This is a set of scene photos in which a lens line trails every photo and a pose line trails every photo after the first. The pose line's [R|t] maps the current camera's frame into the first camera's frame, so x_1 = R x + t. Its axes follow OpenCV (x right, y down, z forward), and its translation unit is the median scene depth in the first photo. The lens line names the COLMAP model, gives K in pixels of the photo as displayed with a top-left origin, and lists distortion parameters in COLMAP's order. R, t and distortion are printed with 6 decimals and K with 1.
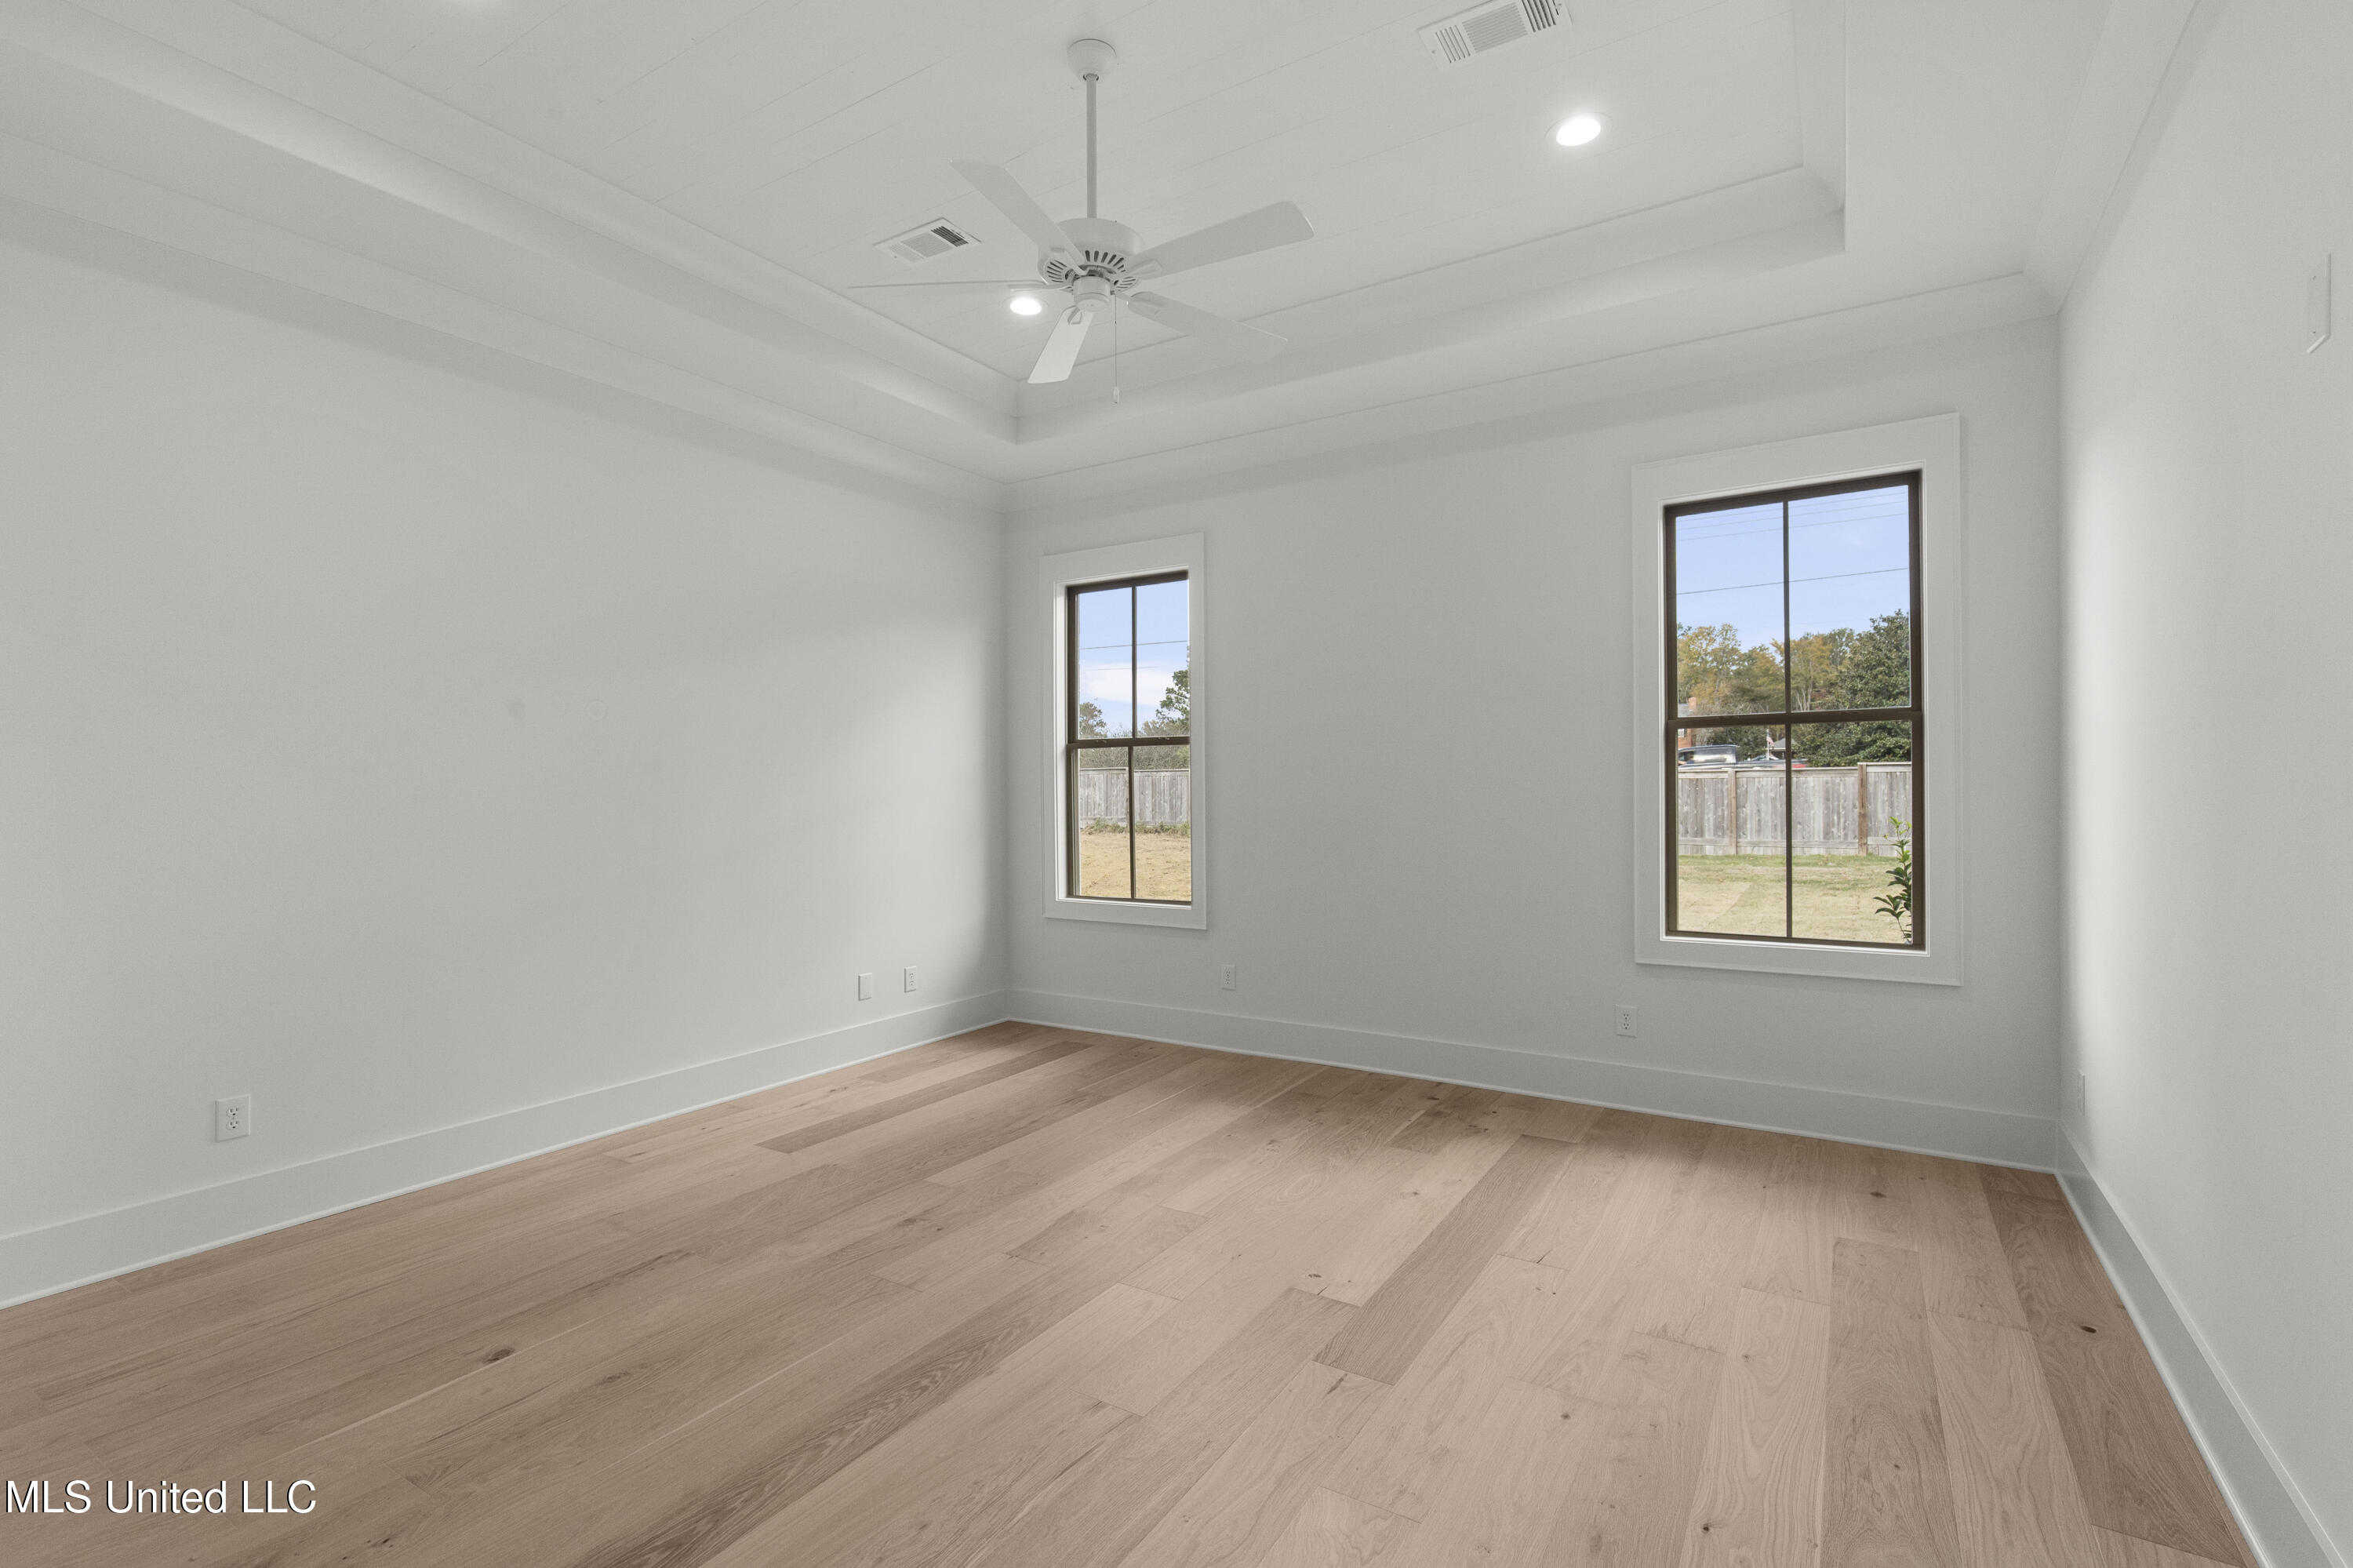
lens RADIAL K [[1058.3, 0, 1176.5], [0, 1058.3, 784.0], [0, 0, 1]] dist [-0.004135, -0.000430]
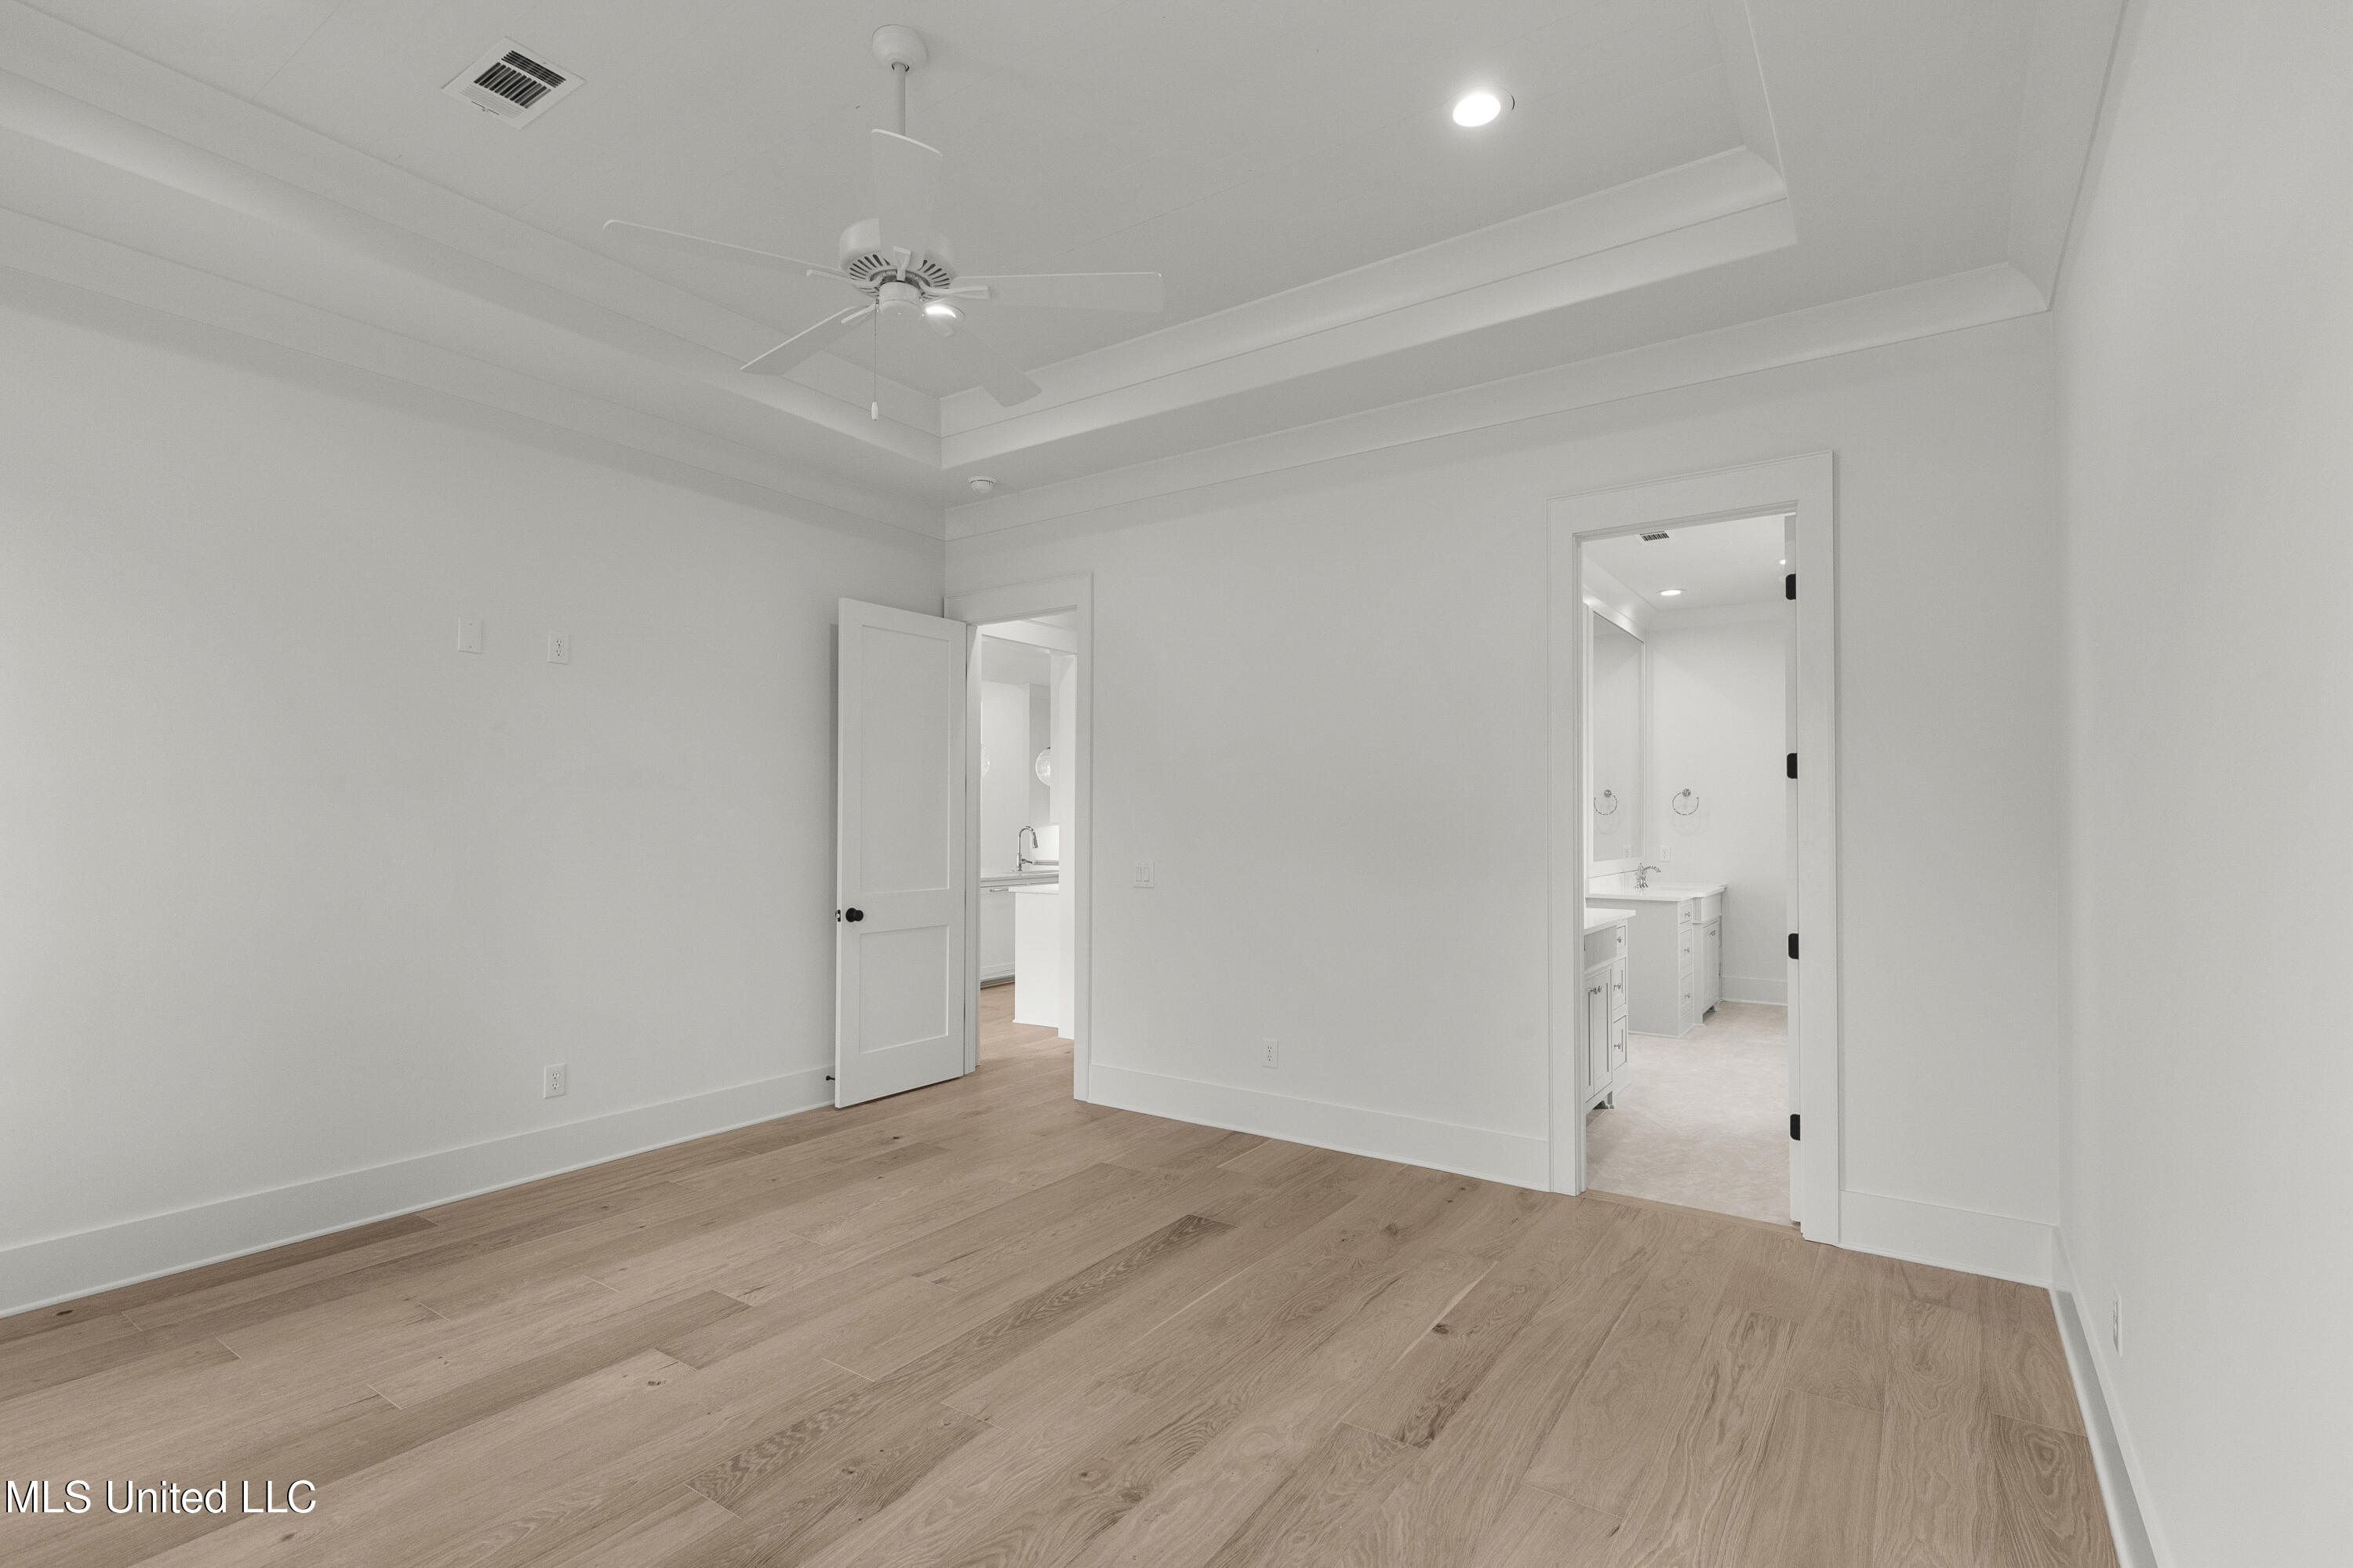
lens RADIAL K [[1058.3, 0, 1176.5], [0, 1058.3, 784.0], [0, 0, 1]] dist [-0.004135, -0.000430]
pose [[-0.999478, 0.005757, 0.031801, -0.395970], [0.004606, 0.999335, -0.036171, -0.011704], [-0.031988, -0.036006, -0.998839, 2.190392]]
